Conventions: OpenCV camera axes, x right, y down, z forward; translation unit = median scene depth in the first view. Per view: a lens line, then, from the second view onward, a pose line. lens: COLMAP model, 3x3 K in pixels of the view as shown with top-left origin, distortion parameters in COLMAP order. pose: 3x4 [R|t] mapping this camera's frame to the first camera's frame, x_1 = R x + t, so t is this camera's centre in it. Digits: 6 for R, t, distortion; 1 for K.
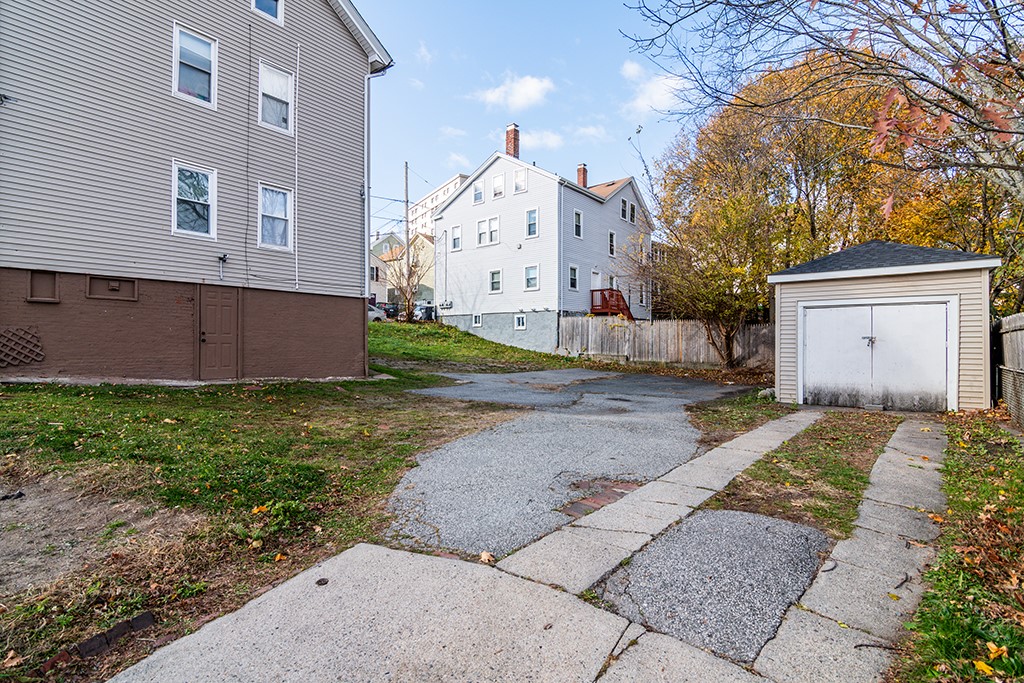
lens RADIAL K [[495.7, 0, 505.0], [0, 495.7, 341.5], [0, 0, 1]] dist [-0.006212, -0.001052]
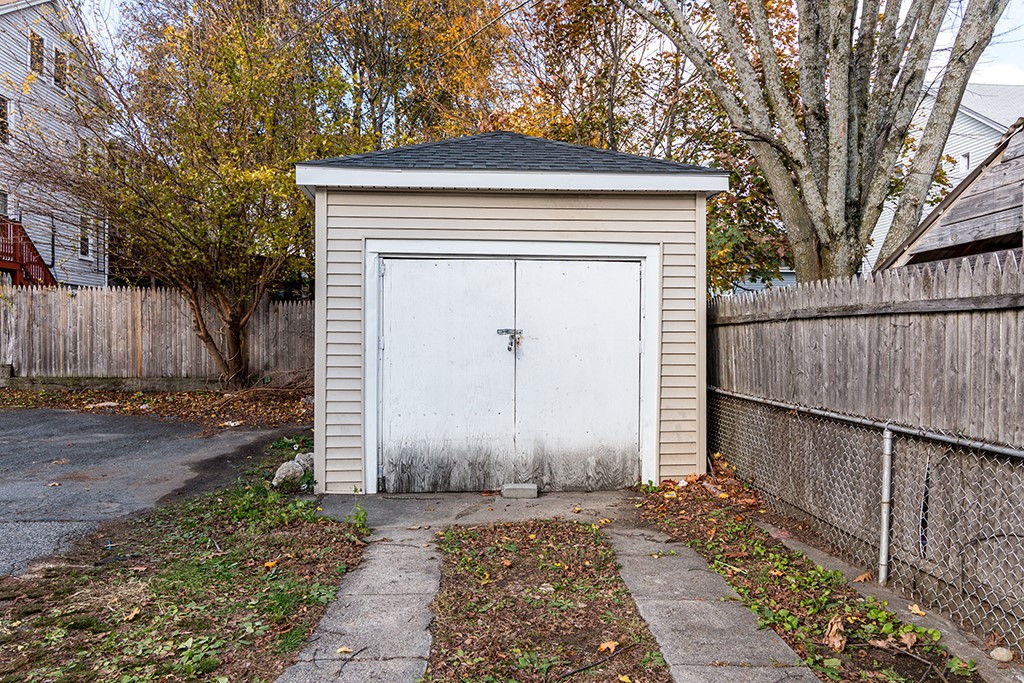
lens RADIAL K [[690.0, 0, 510.3], [0, 690.0, 339.3], [0, 0, 1]] dist [-0.001377, -0.001157]
pose [[0.726863, -0.005869, 0.686757, 0.162785], [-0.004161, 0.999907, 0.012949, -0.004519], [-0.686769, -0.012270, 0.726772, 0.285057]]
